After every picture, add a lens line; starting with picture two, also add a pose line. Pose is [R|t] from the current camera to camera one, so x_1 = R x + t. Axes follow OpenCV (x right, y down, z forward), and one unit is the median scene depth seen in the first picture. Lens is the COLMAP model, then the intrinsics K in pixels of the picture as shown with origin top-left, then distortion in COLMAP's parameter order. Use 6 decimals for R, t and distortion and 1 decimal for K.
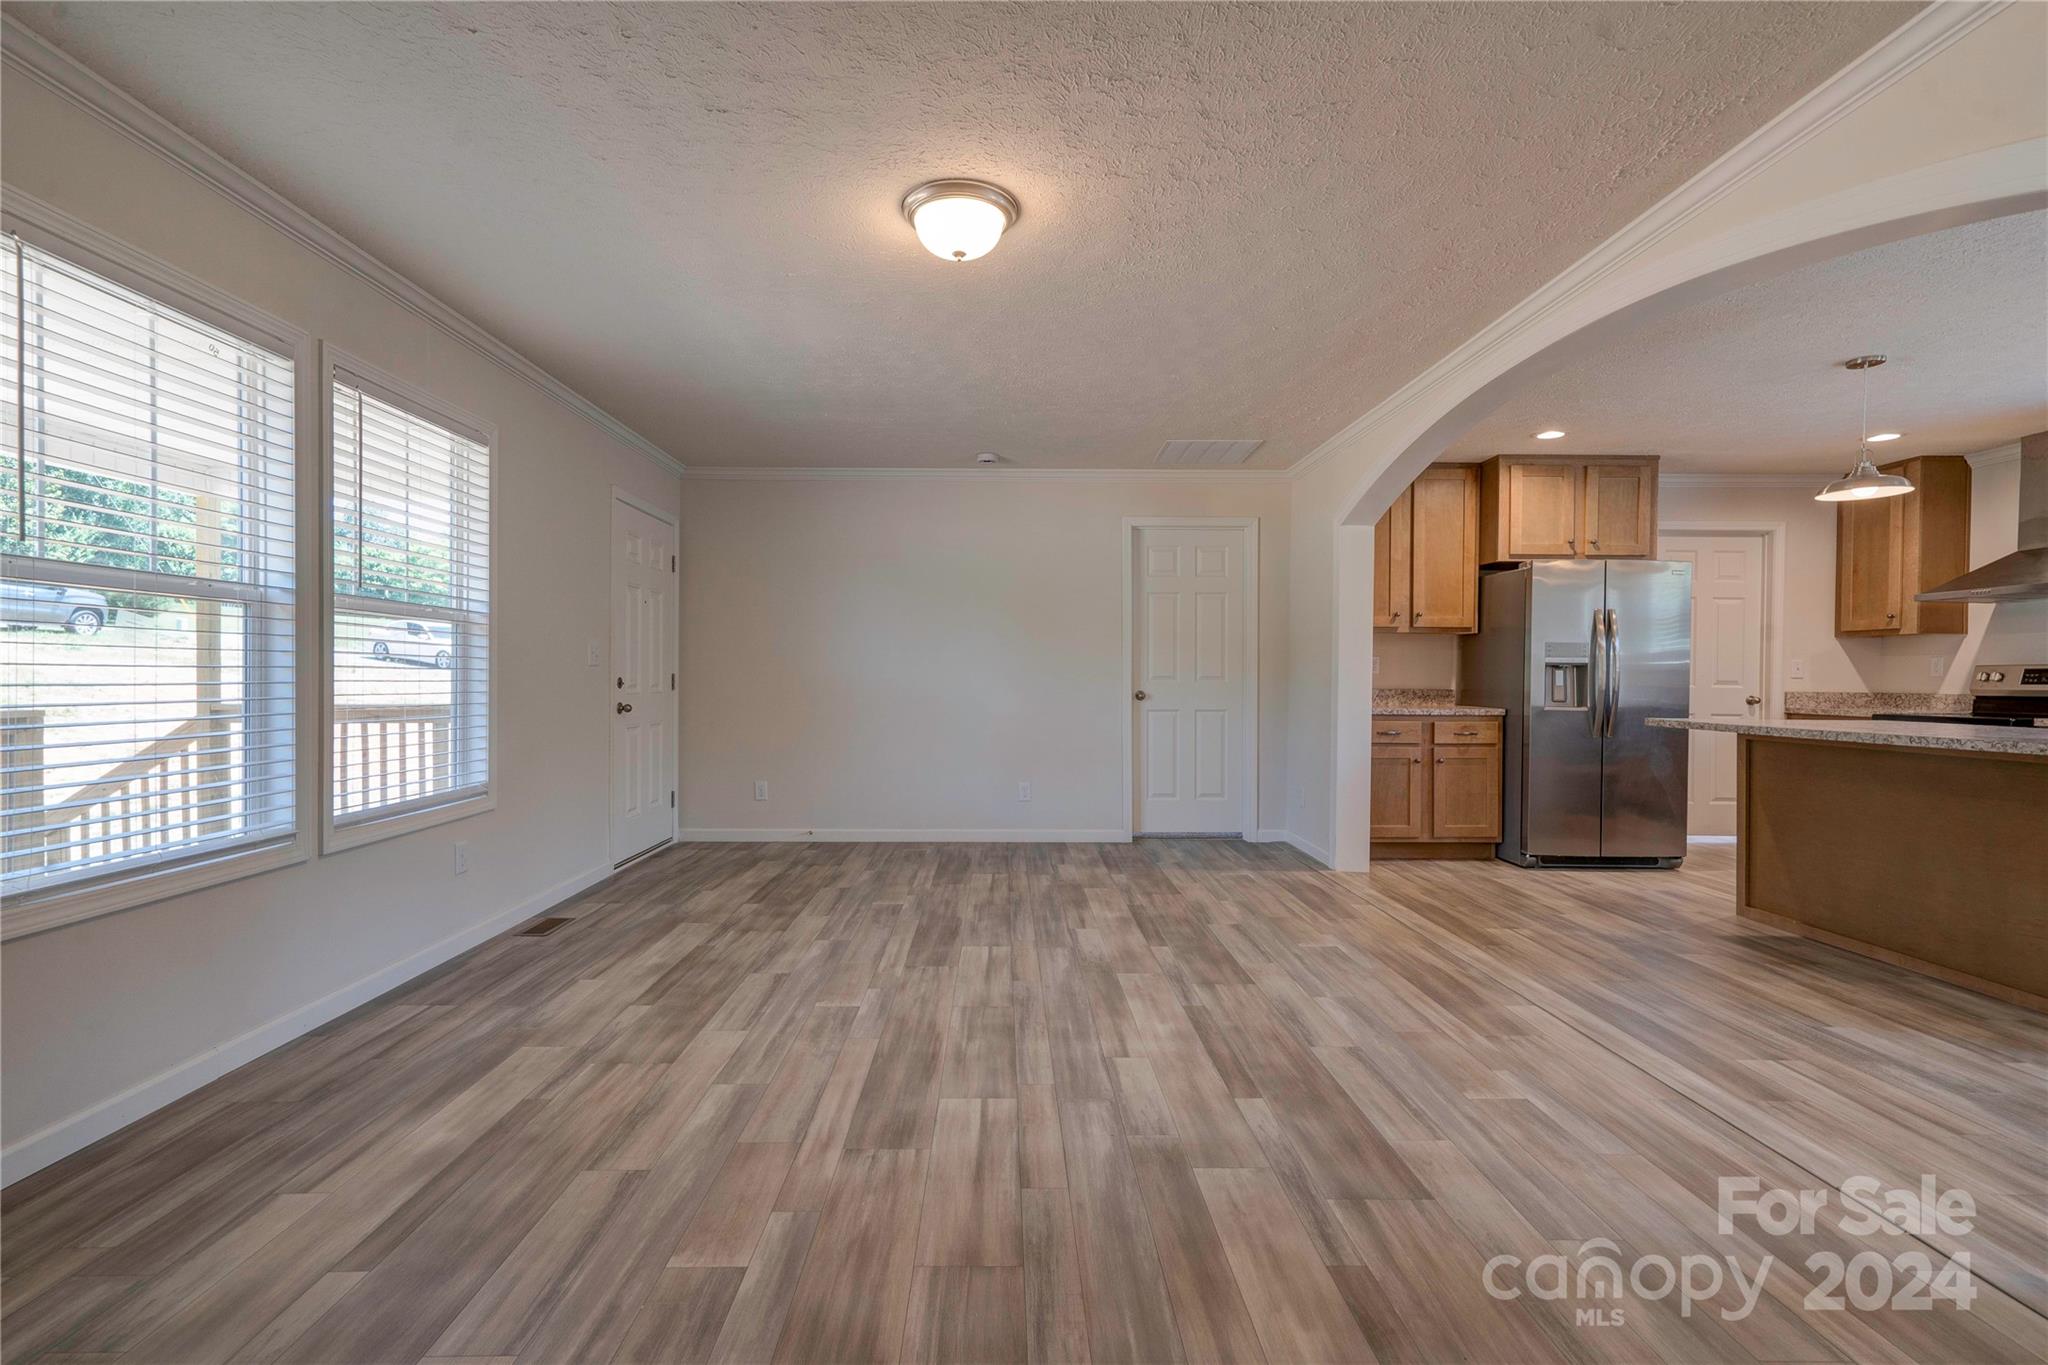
lens RADIAL K [[939.9, 0, 1001.8], [0, 939.9, 685.0], [0, 0, 1]] dist [0.018518, 0.001323]
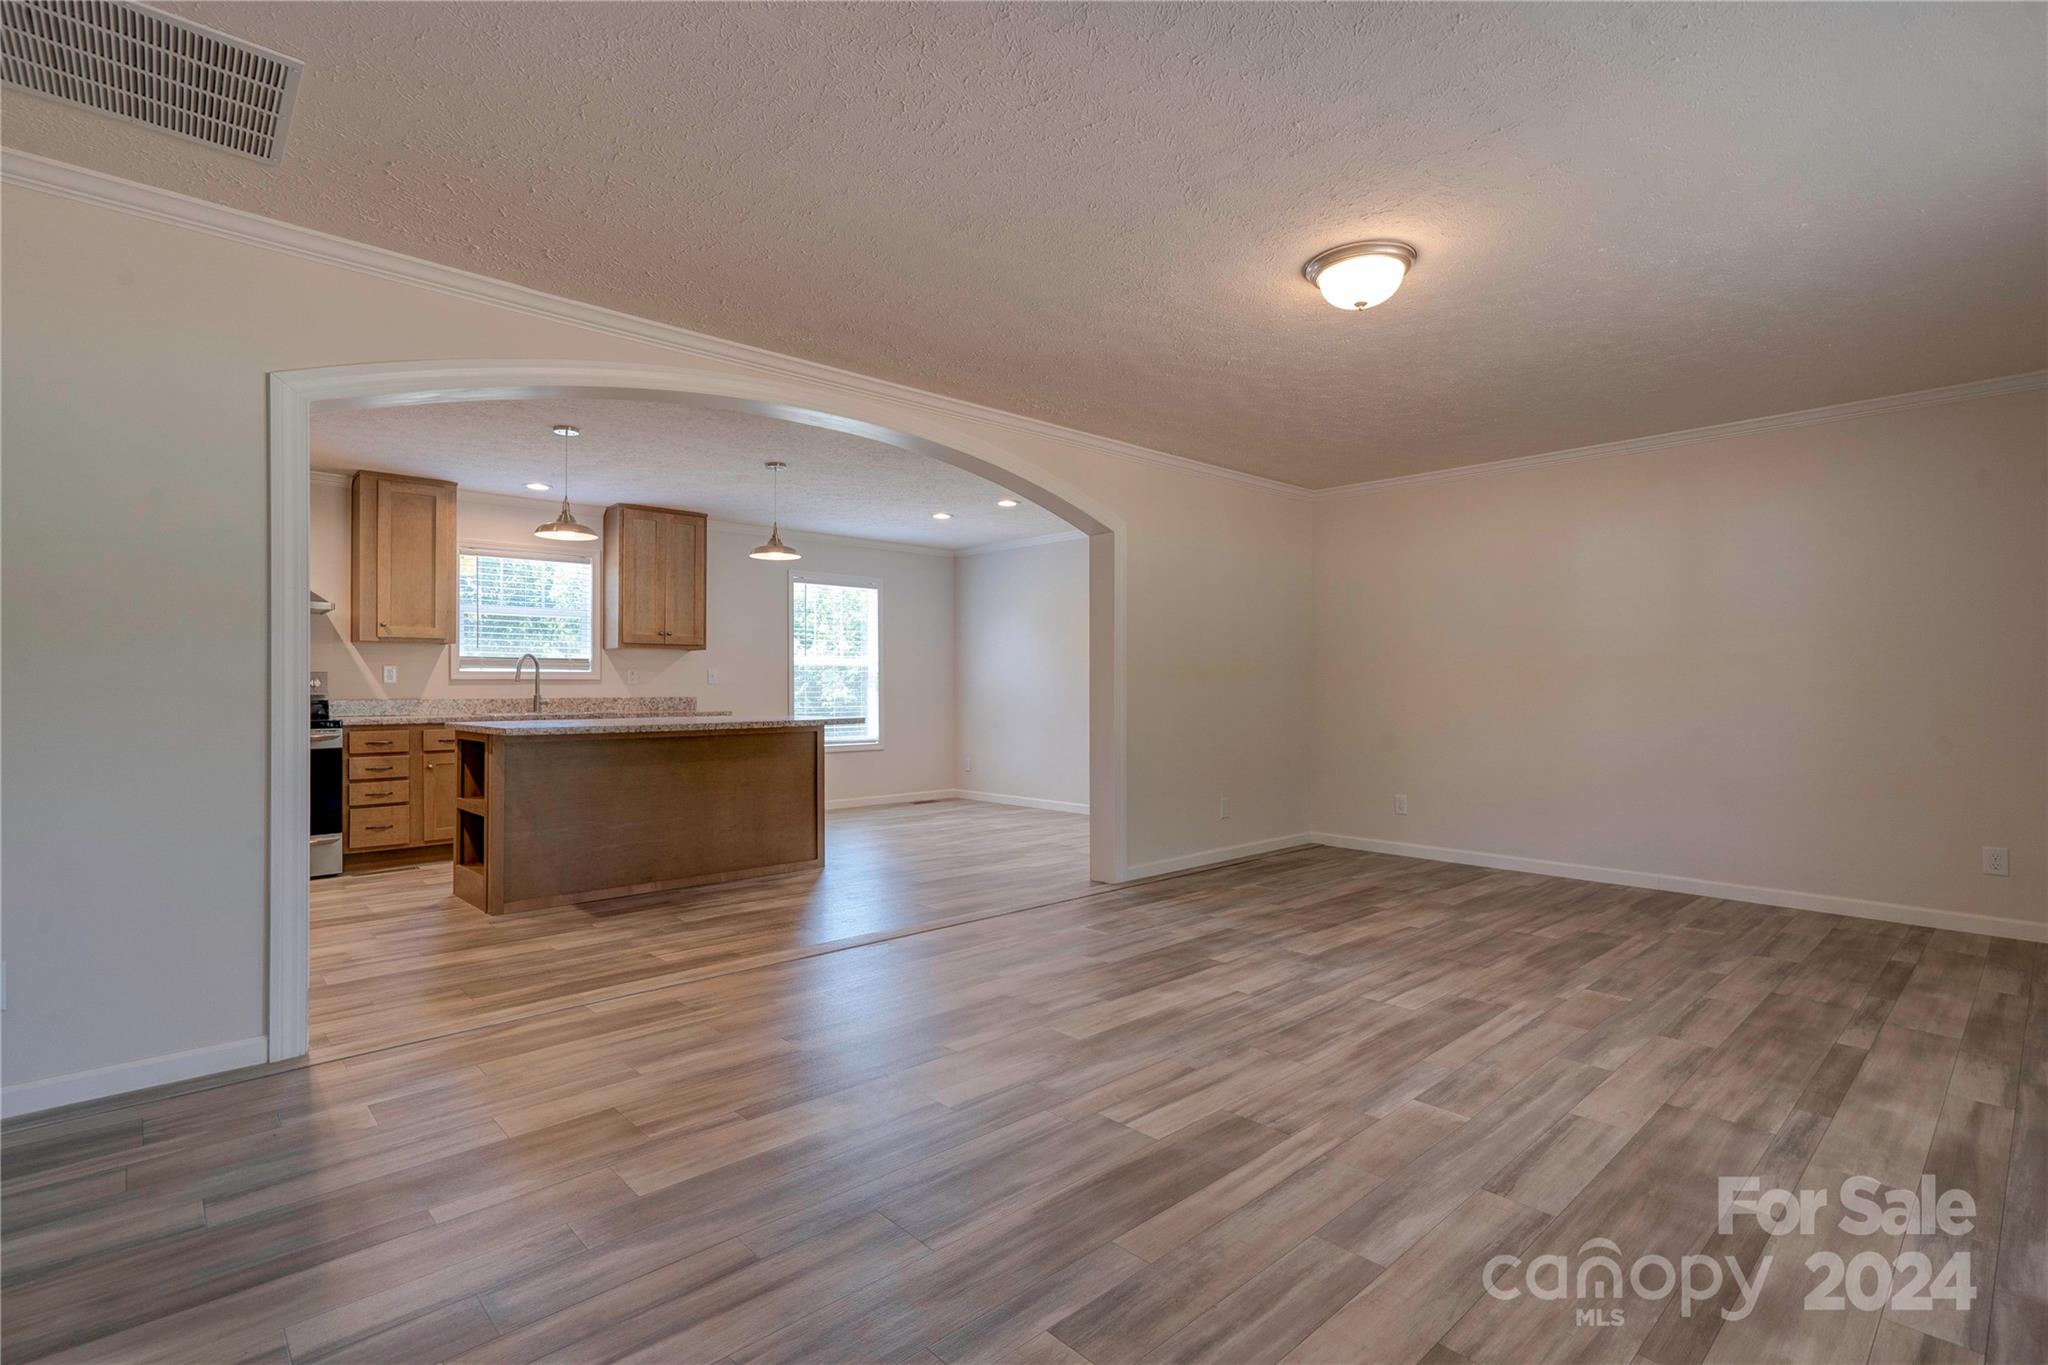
lens RADIAL K [[970.7, 0, 1024.0], [0, 970.7, 682.5], [0, 0, 1]] dist [0.018686, 0.004627]
pose [[-0.688558, -0.000751, 0.725181, -0.591066], [0.003723, 0.999983, 0.004570, -0.021128], [-0.725171, 0.005847, -0.688544, 2.036900]]
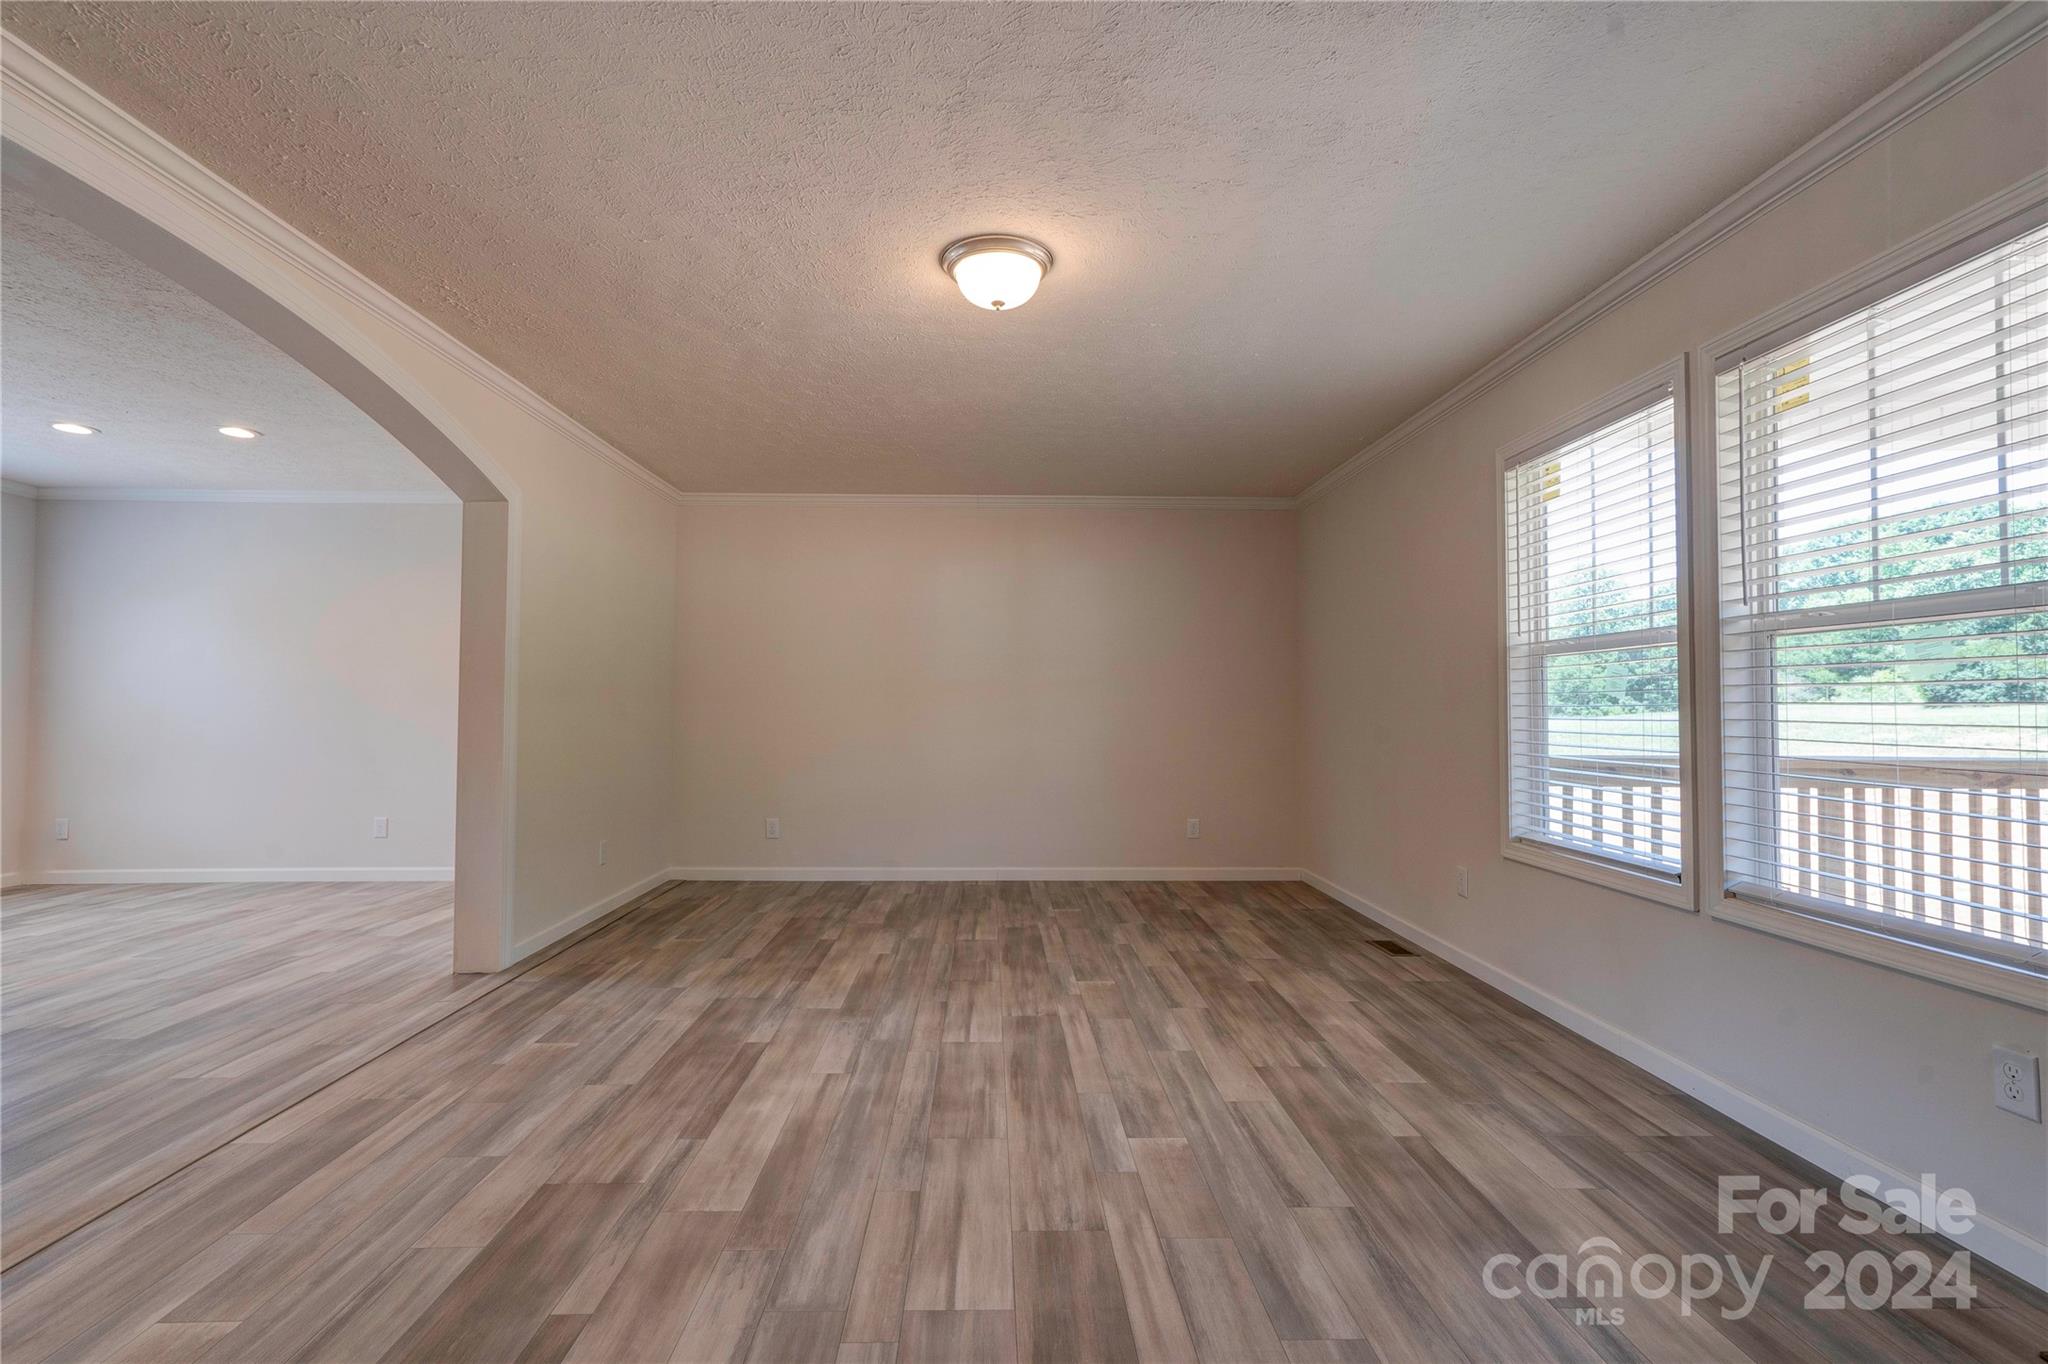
lens RADIAL K [[939.2, 0, 1013.6], [0, 939.2, 682.7], [0, 0, 1]] dist [-0.015019, 0.021775]
pose [[-0.999622, -0.008523, -0.026142, -0.038443], [-0.008048, 0.999802, -0.018219, -0.019651], [0.026292, -0.018002, -0.999492, 1.992976]]
